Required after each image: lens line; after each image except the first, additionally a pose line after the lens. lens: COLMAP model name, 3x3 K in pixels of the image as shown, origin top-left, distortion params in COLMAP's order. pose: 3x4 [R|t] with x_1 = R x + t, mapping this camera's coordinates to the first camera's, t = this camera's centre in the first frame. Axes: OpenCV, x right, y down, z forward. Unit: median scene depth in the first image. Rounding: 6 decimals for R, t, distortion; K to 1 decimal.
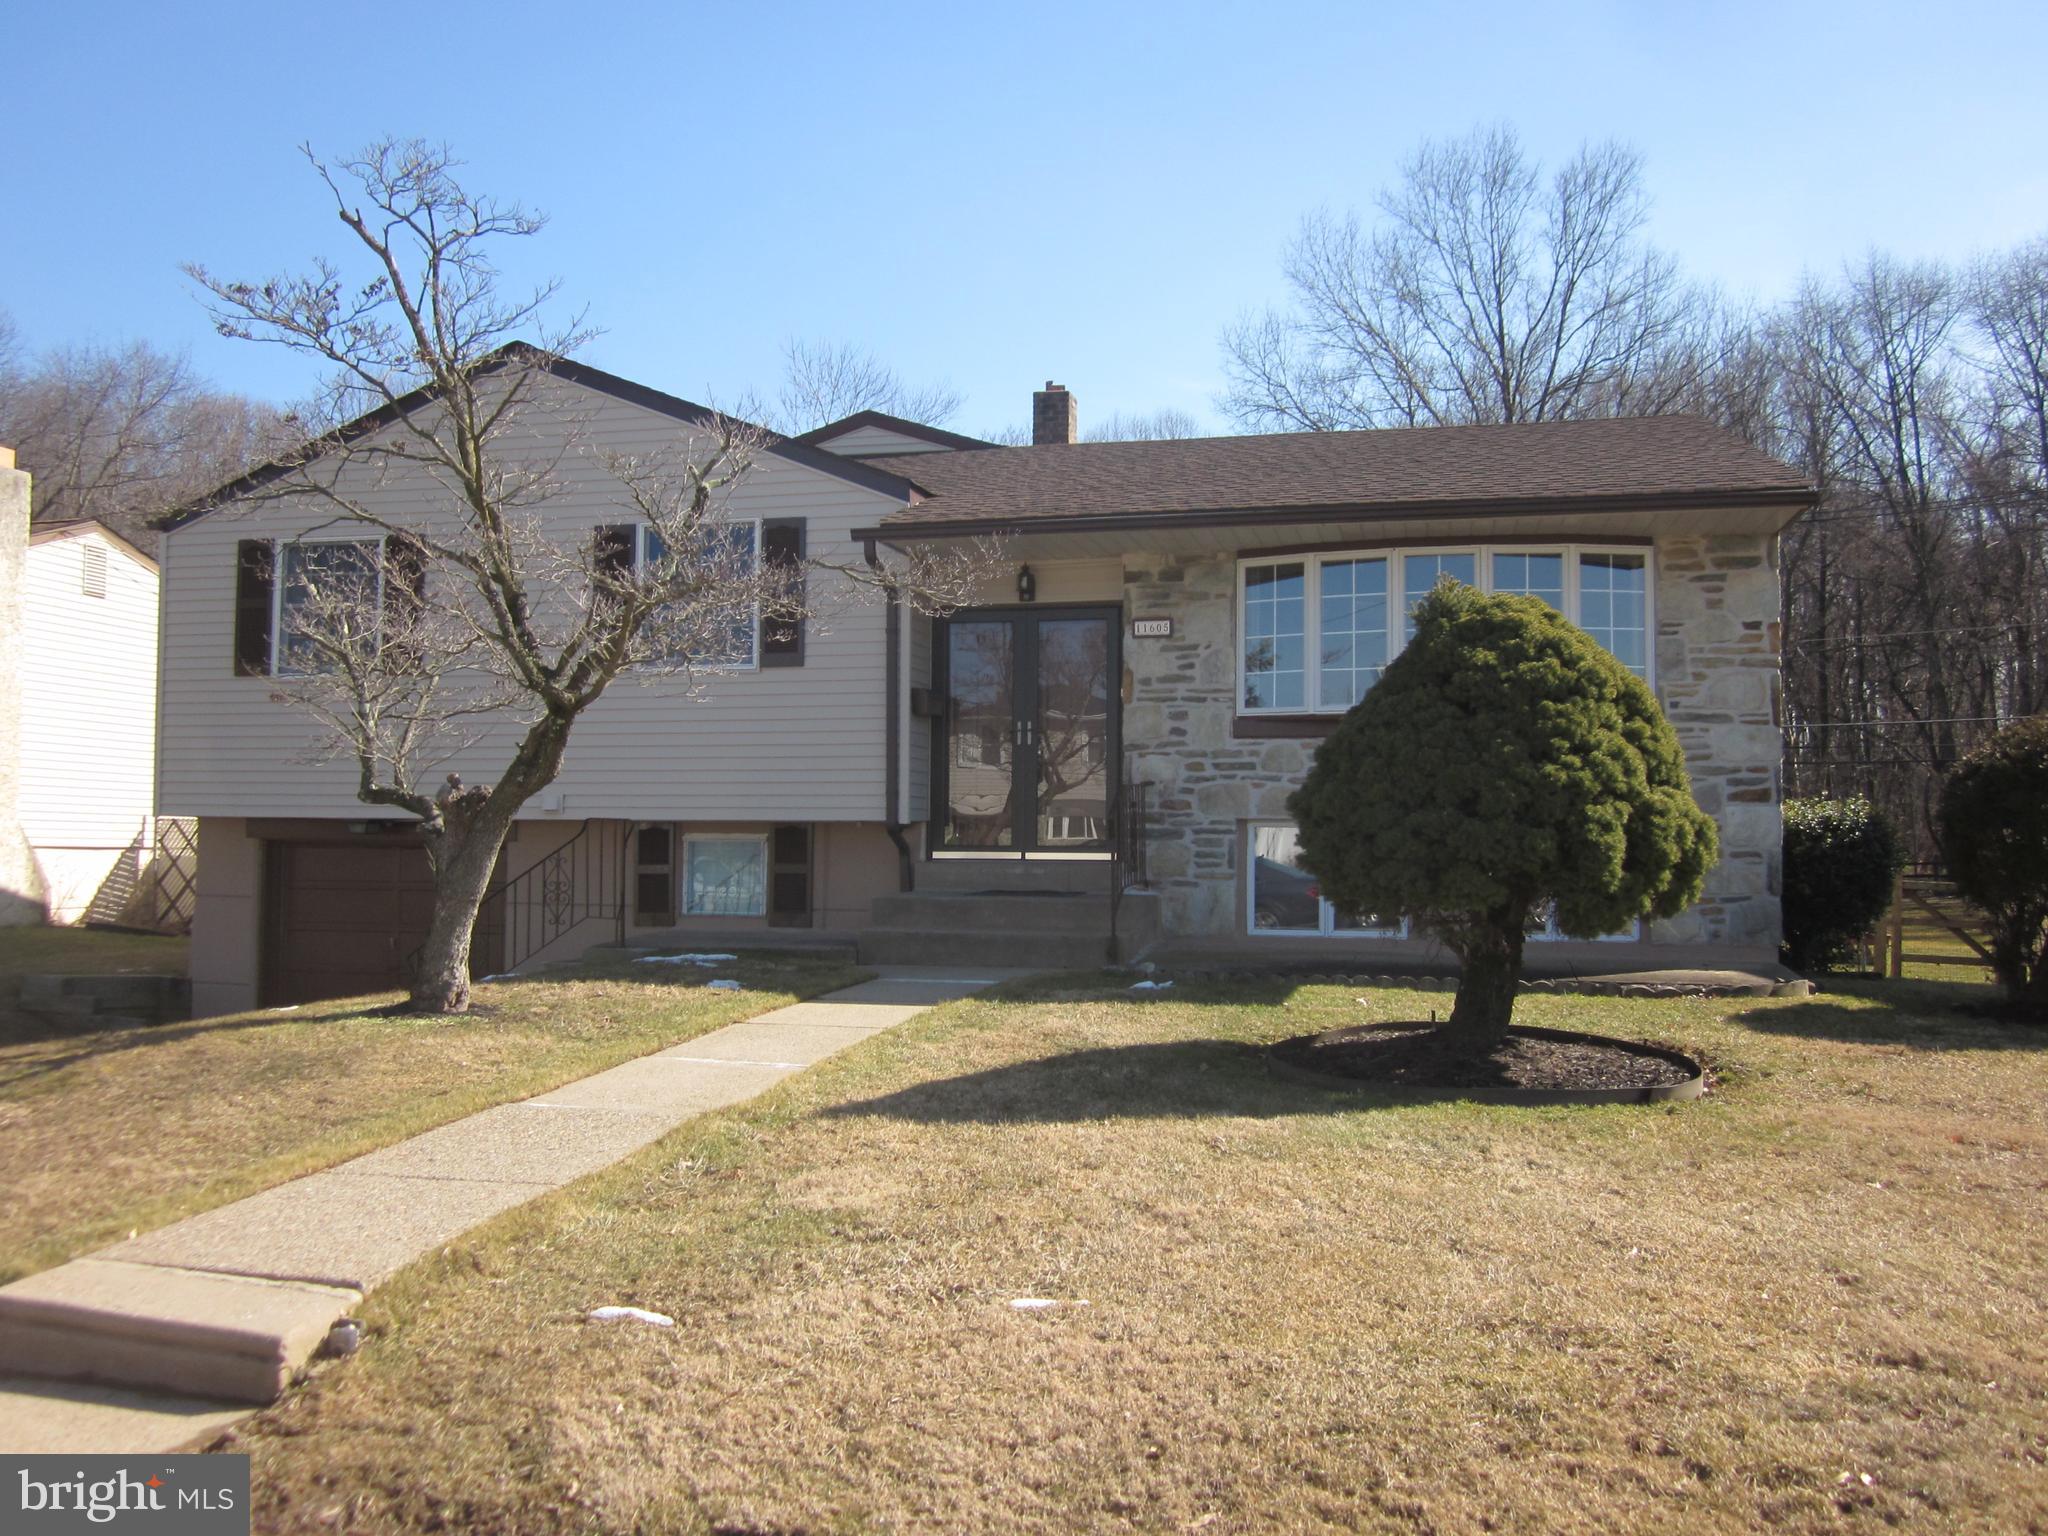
lens RADIAL K [[1702.7, 0, 1034.9], [0, 1702.7, 776.8], [0, 0, 1]] dist [-0.049871, 0.020884]
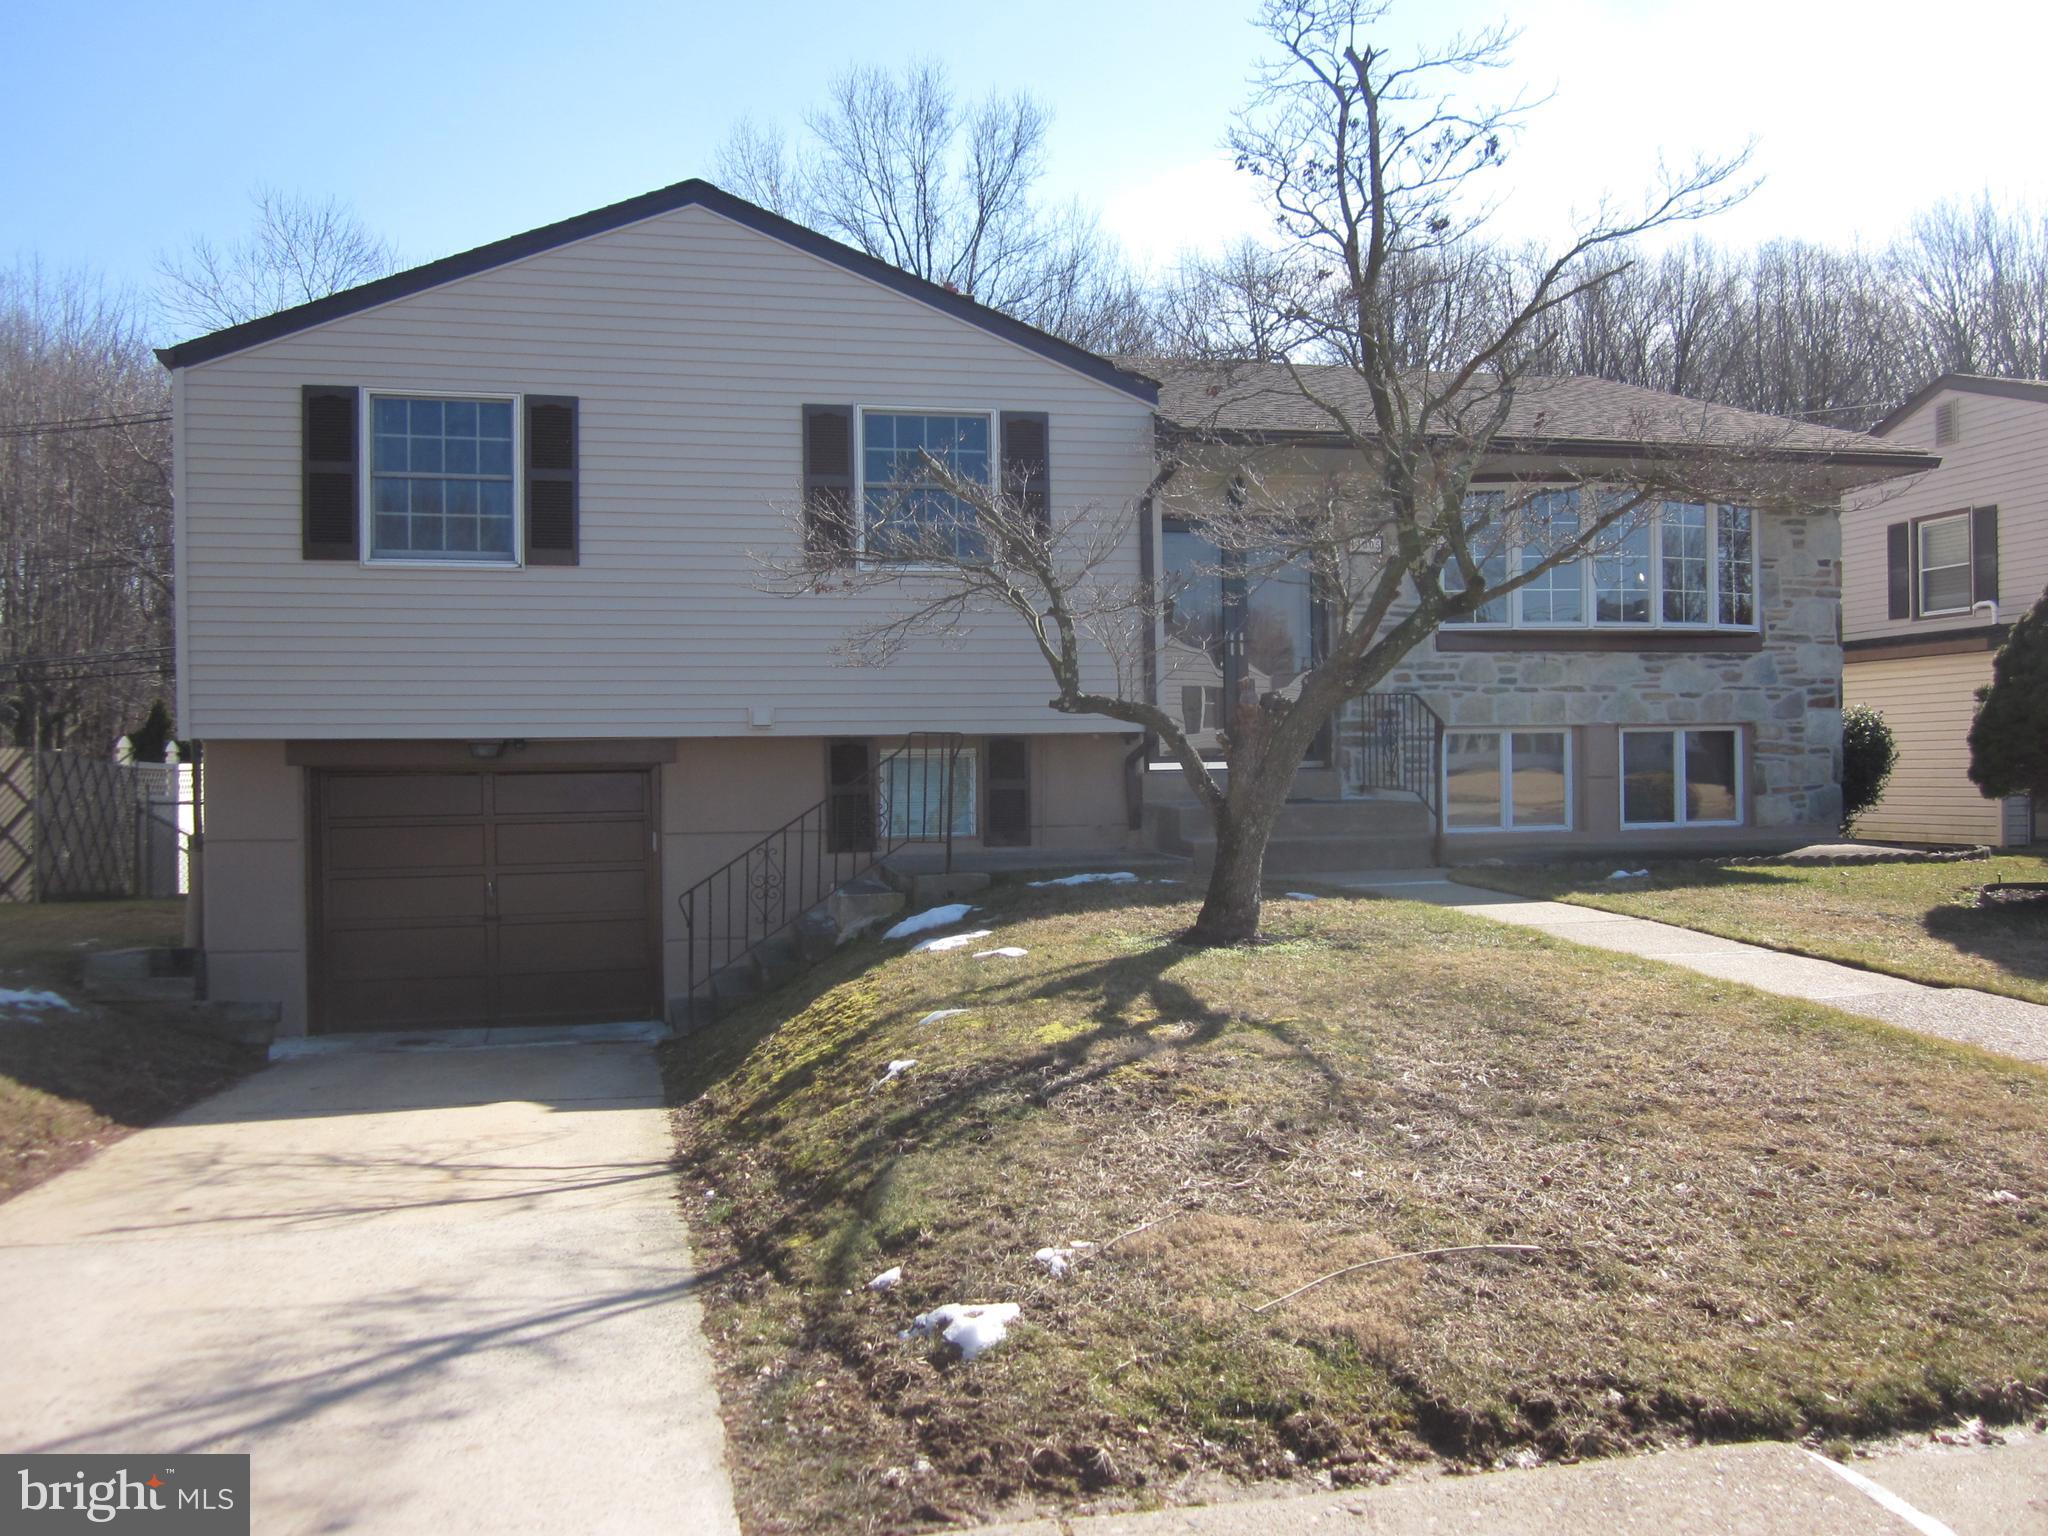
lens RADIAL K [[1702.7, 0, 1035.9], [0, 1702.7, 746.3], [0, 0, 1]] dist [-0.049871, 0.020884]
pose [[0.888987, -0.015476, 0.457671, -0.696605], [0.002397, 0.999572, 0.029145, 0.006416], [-0.457926, -0.024812, 0.888644, 0.188905]]
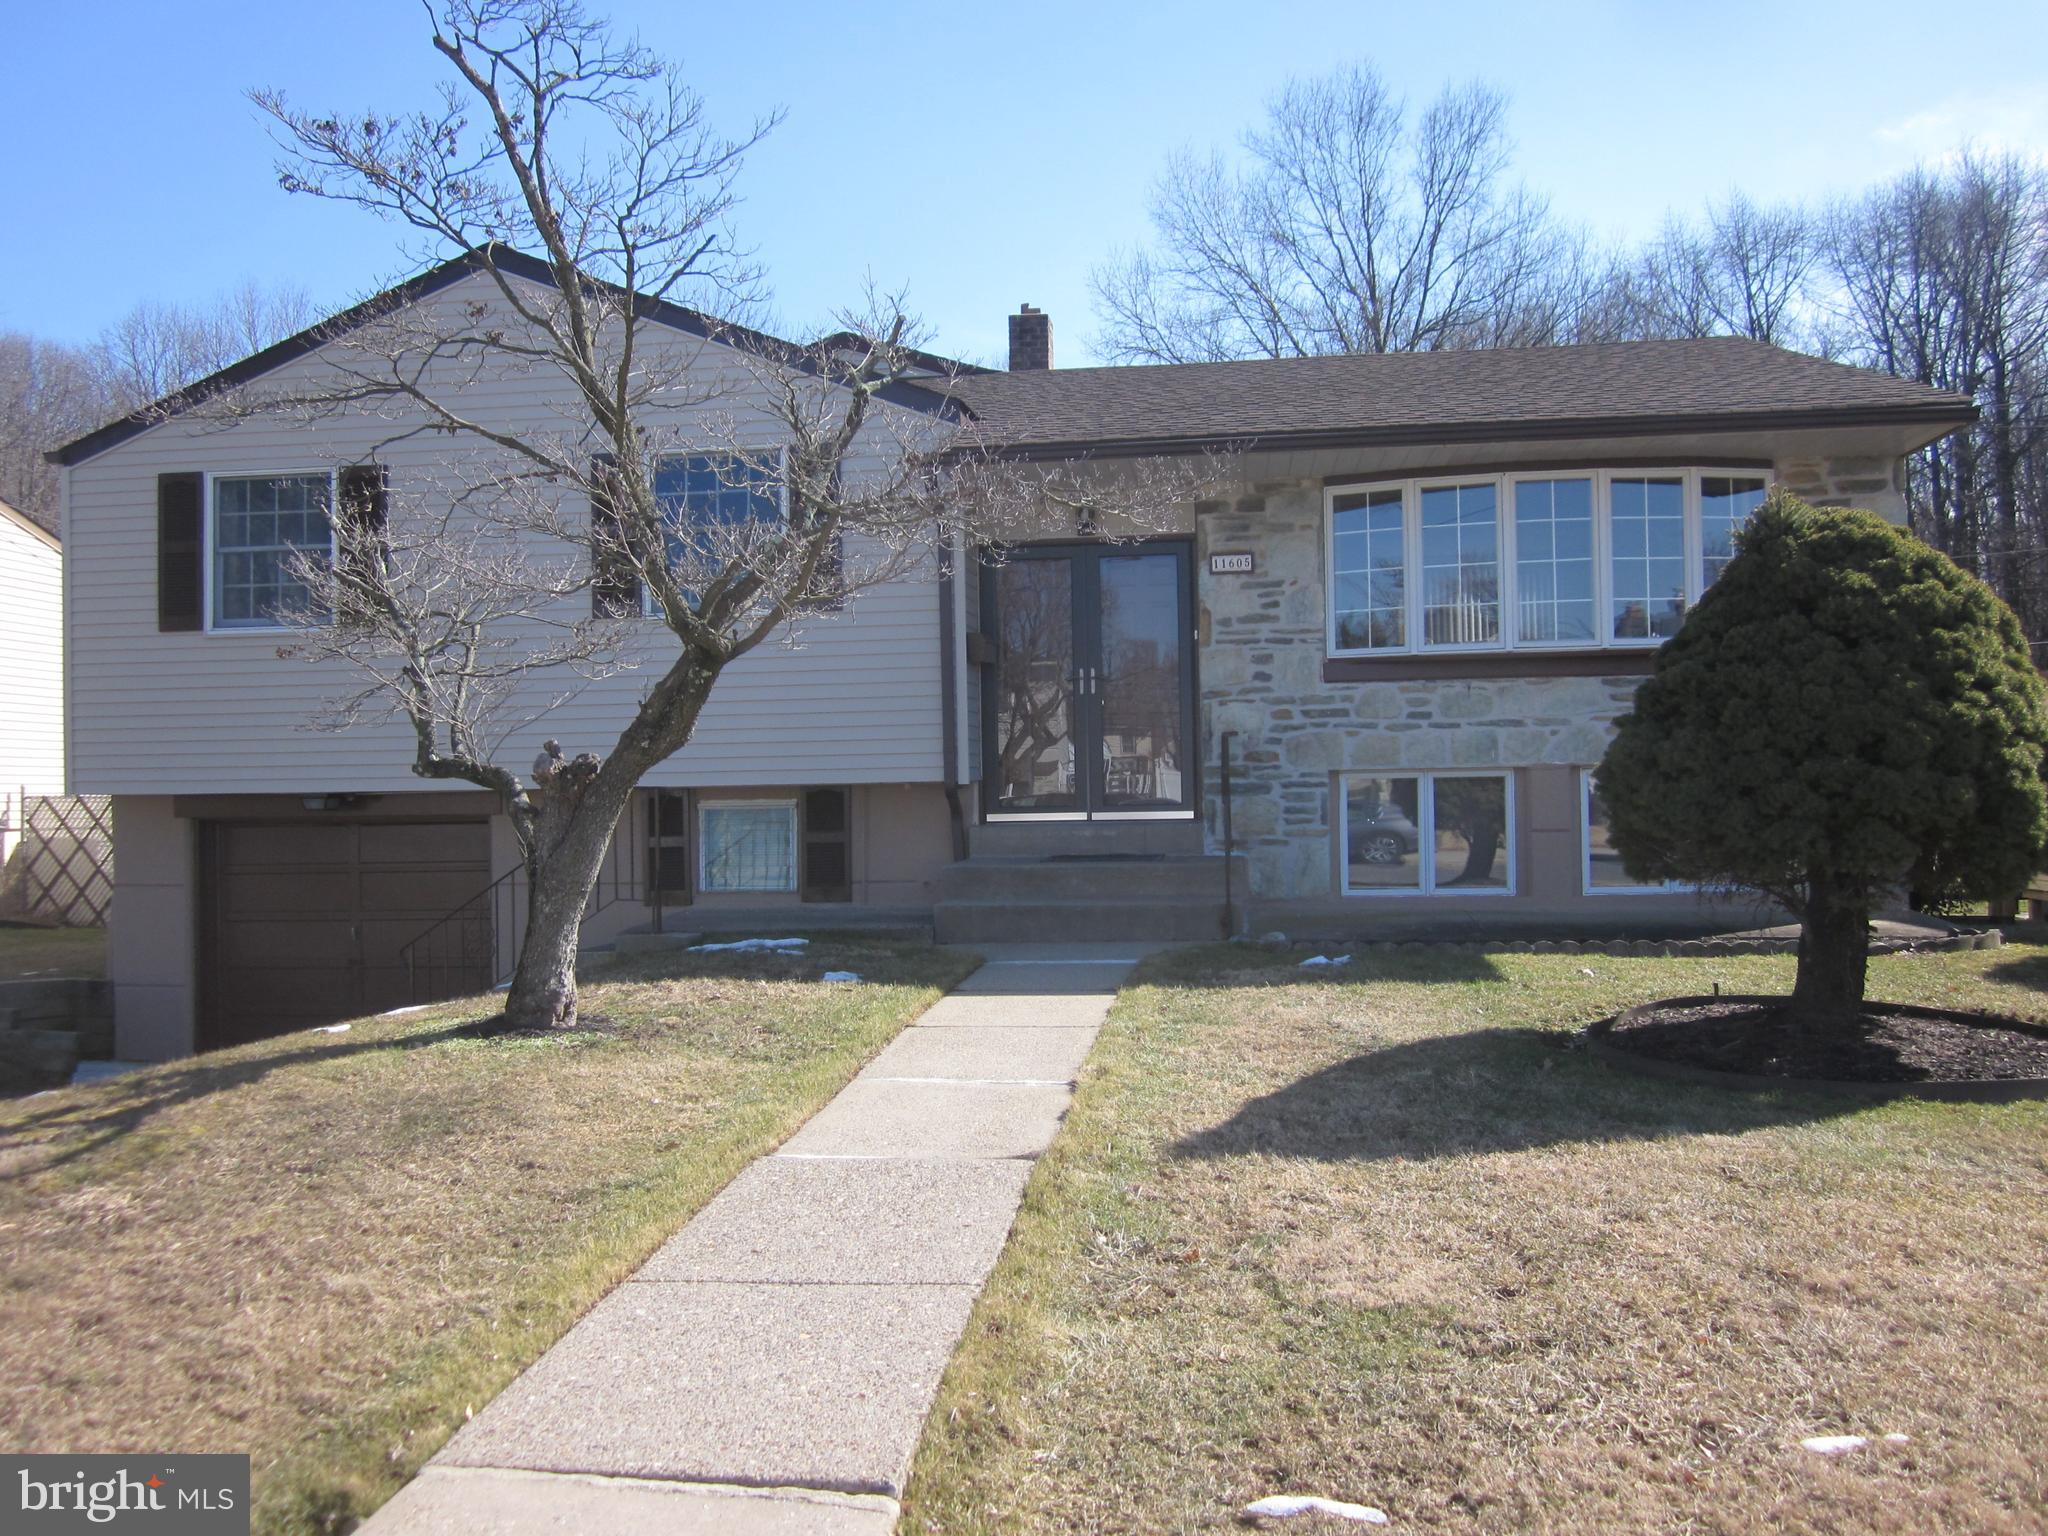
lens RADIAL K [[1702.7, 0, 1032.3], [0, 1702.7, 767.8], [0, 0, 1]] dist [-0.049871, 0.020884]
pose [[0.994331, -0.022743, 0.103872, -0.157972], [0.020303, 0.999494, 0.024489, -0.002748], [-0.104376, -0.022241, 0.994289, 0.122260]]
